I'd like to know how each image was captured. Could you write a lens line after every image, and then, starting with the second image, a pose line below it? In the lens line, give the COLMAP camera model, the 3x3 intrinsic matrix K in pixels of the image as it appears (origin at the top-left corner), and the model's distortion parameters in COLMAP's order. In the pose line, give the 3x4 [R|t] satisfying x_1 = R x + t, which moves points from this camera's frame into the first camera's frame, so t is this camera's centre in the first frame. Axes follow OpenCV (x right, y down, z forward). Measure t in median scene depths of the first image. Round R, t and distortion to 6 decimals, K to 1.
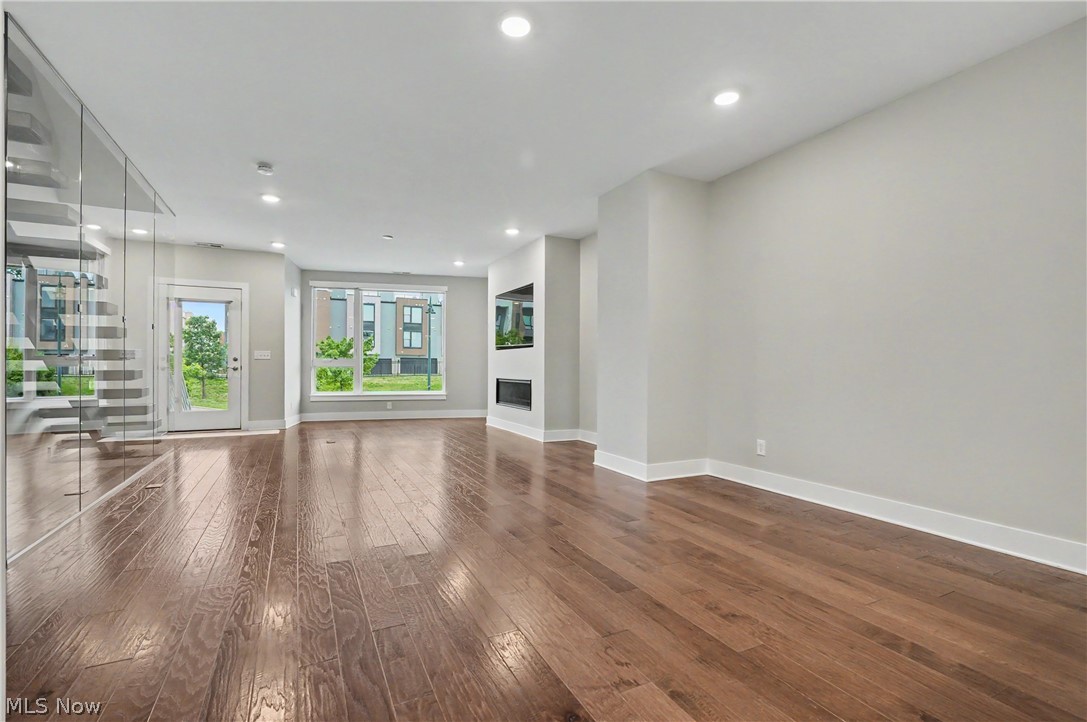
lens RADIAL K [[497.1, 0, 535.7], [0, 497.1, 365.7], [0, 0, 1]] dist [-0.009310, 0.001587]
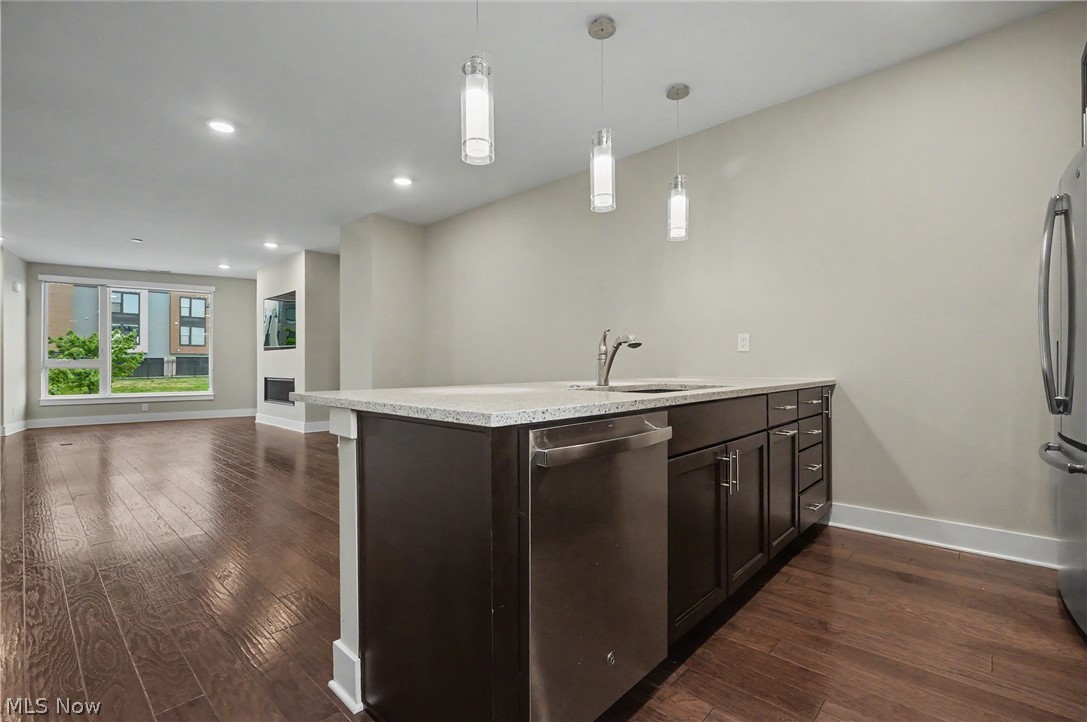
lens RADIAL K [[497.1, 0, 539.0], [0, 497.1, 362.1], [0, 0, 1]] dist [-0.009310, 0.001587]
pose [[0.934963, -0.005723, 0.354699, 0.085145], [0.007231, 0.999970, -0.002928, -0.000043], [-0.354671, 0.005303, 0.934976, -0.179527]]
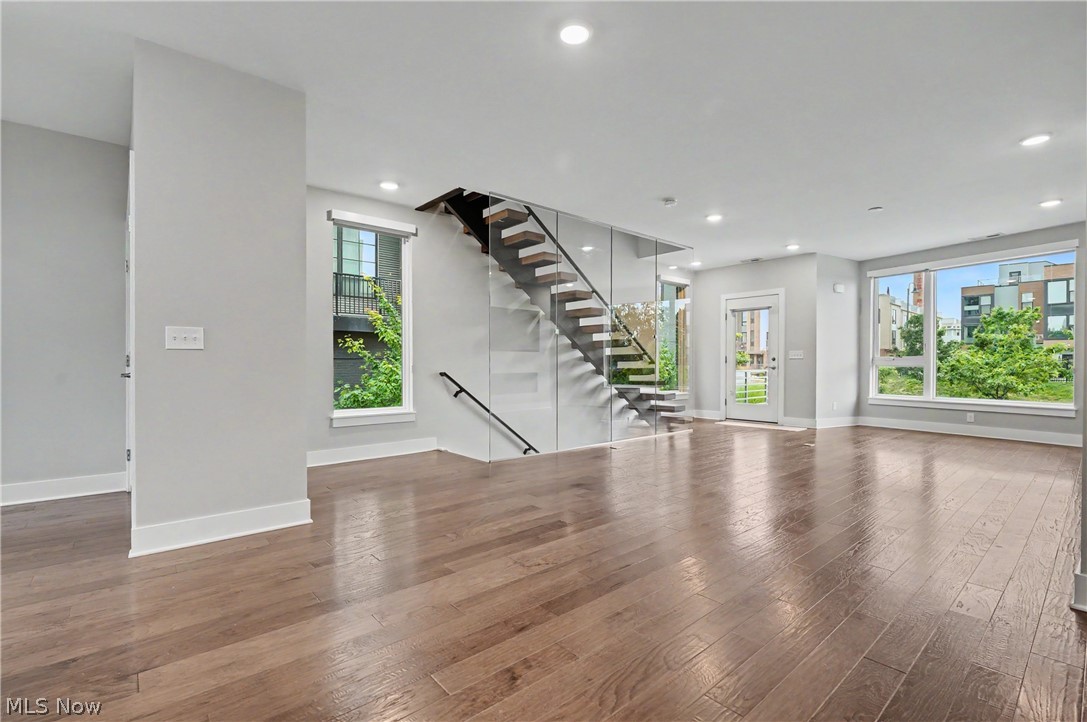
lens RADIAL K [[497.1, 0, 546.7], [0, 497.1, 361.7], [0, 0, 1]] dist [-0.009310, 0.001587]
pose [[0.256792, -0.010367, -0.966411, 0.273274], [0.000652, 0.999944, -0.010553, 0.003289], [0.966467, 0.002080, 0.256784, 0.197938]]
